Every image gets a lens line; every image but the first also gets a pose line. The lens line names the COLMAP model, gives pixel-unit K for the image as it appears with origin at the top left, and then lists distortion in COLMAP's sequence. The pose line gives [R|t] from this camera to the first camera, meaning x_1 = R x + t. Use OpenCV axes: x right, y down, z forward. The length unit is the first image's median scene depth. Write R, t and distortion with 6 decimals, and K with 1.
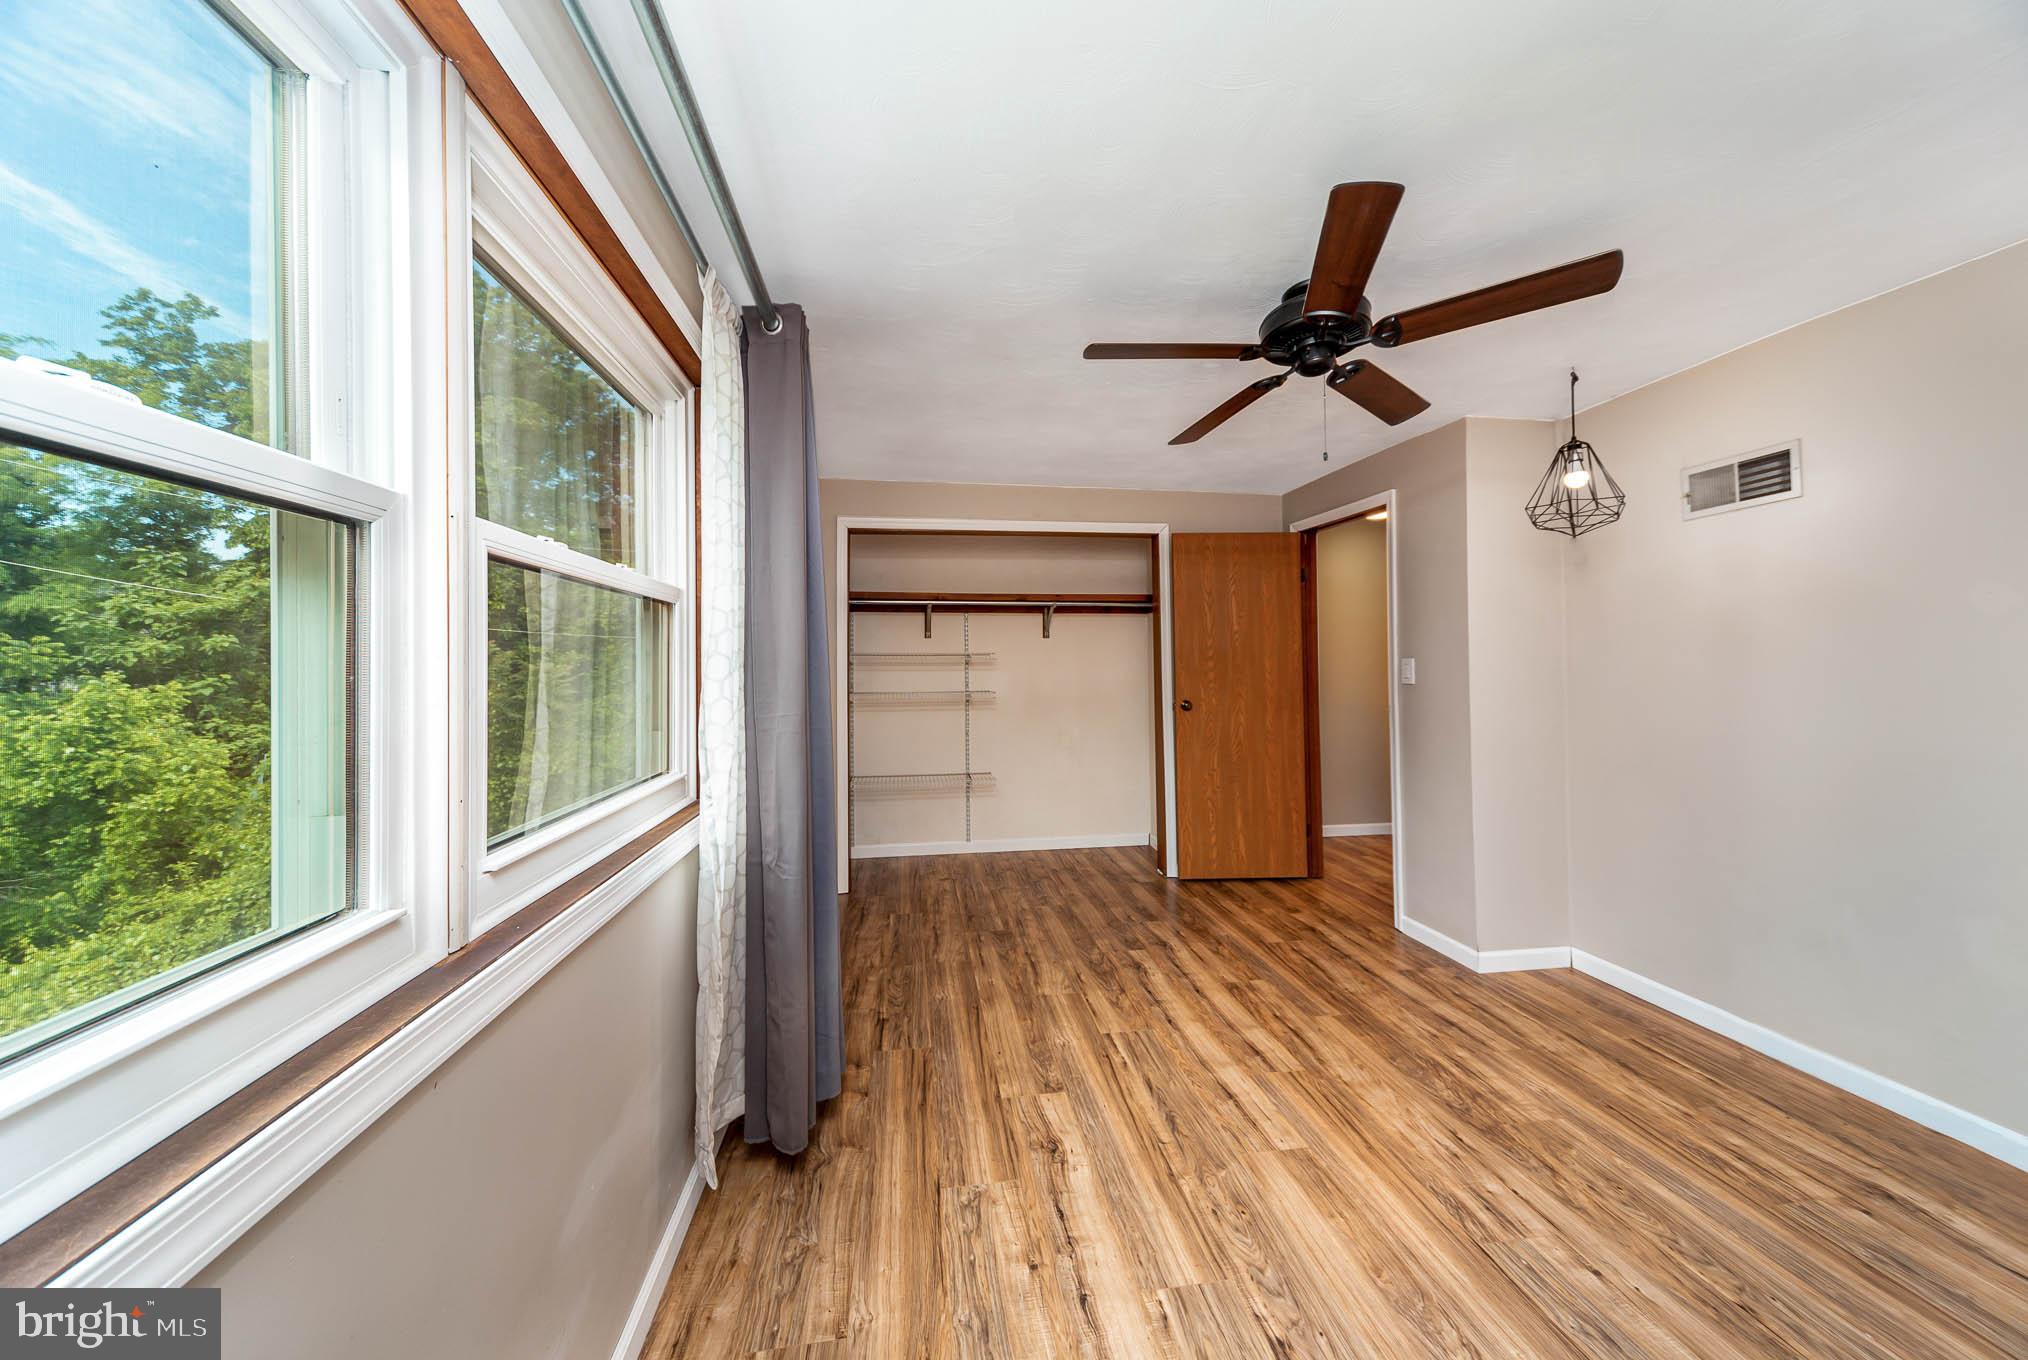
lens RADIAL K [[715.5, 0, 1015.4], [0, 715.5, 650.8], [0, 0, 1]] dist [0.006971, 0.000137]
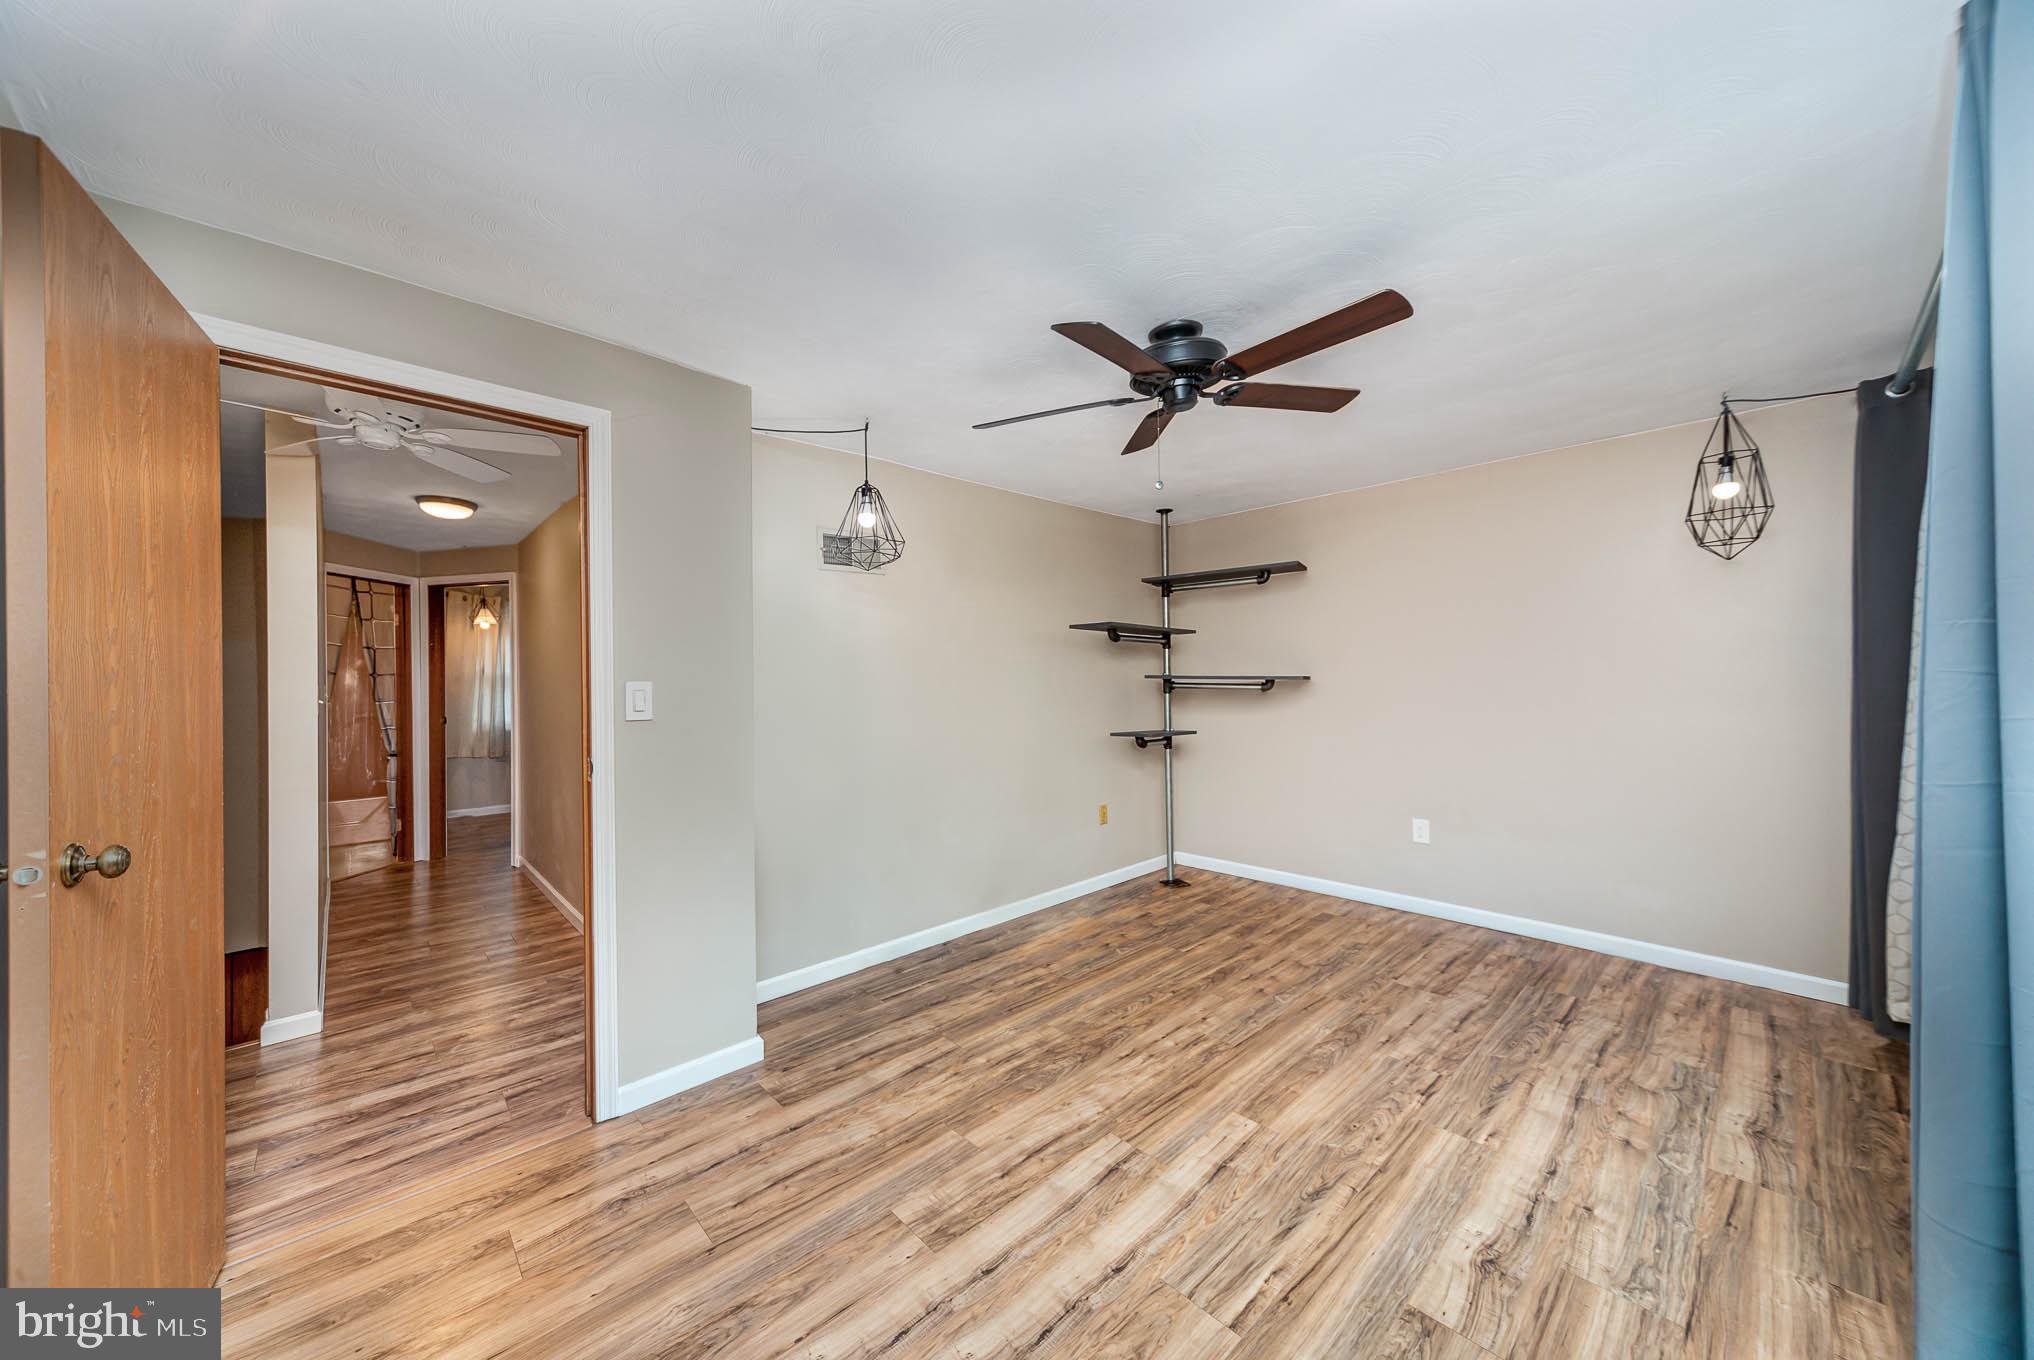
lens RADIAL K [[717.6, 0, 1016.6], [0, 717.6, 672.9], [0, 0, 1]] dist [0.006971, 0.000137]
pose [[-0.568598, 0.025061, 0.822234, -0.304619], [0.002937, 0.999591, -0.028436, 0.037590], [-0.822610, -0.013753, -0.568439, 1.744087]]
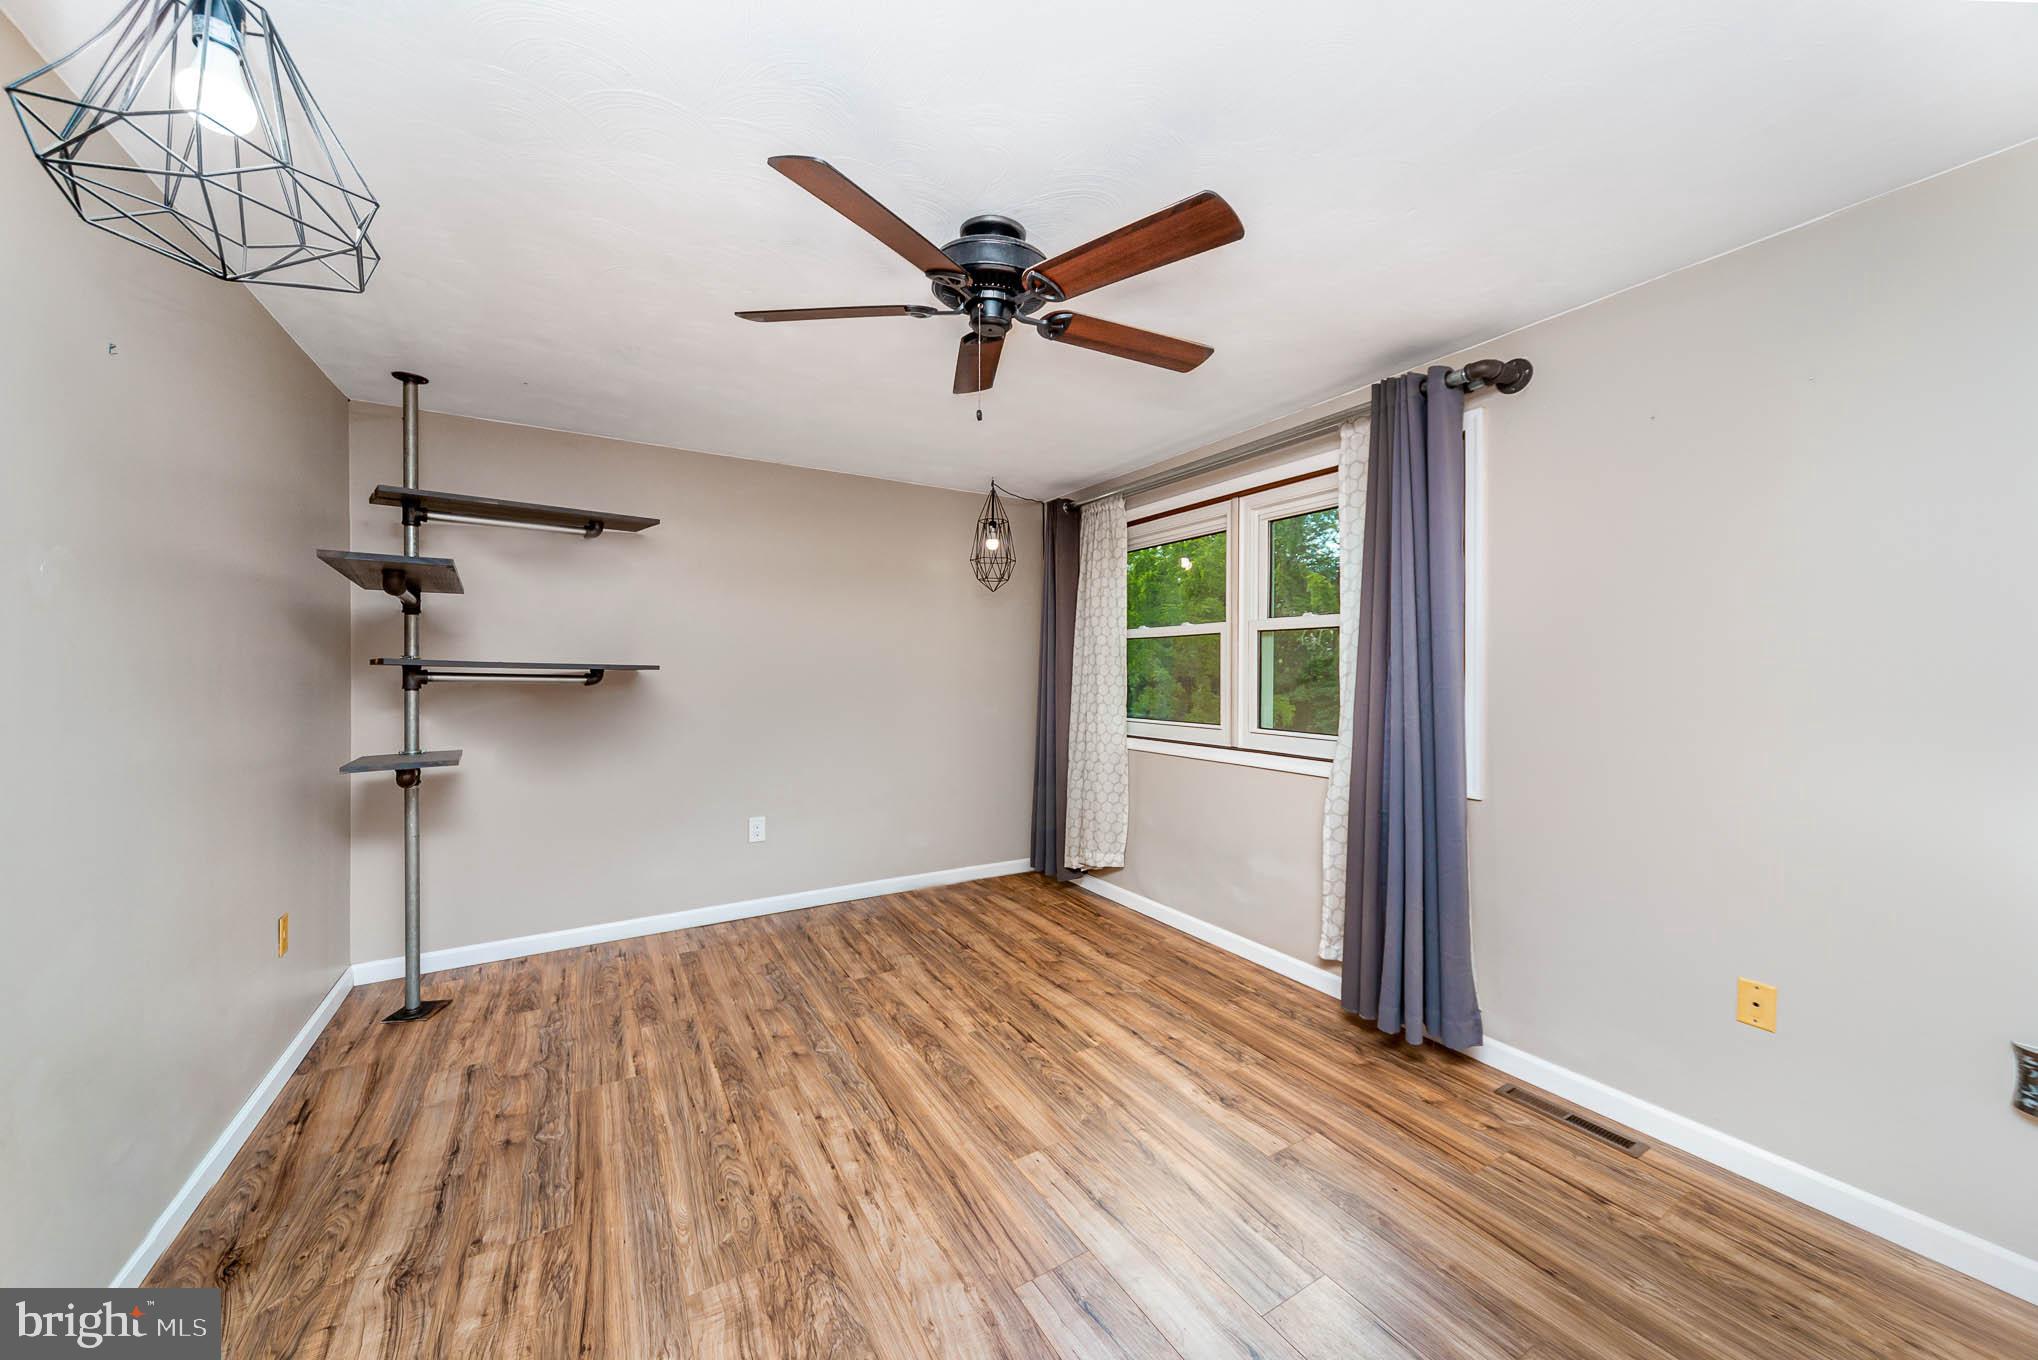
lens RADIAL K [[719.0, 0, 1030.7], [0, 719.0, 692.1], [0, 0, 1]] dist [0.006971, 0.000137]
pose [[-0.921607, 0.018058, -0.387705, 0.686167], [0.012305, 0.999774, 0.017315, 0.029206], [0.387930, 0.011186, -0.921621, 1.736267]]
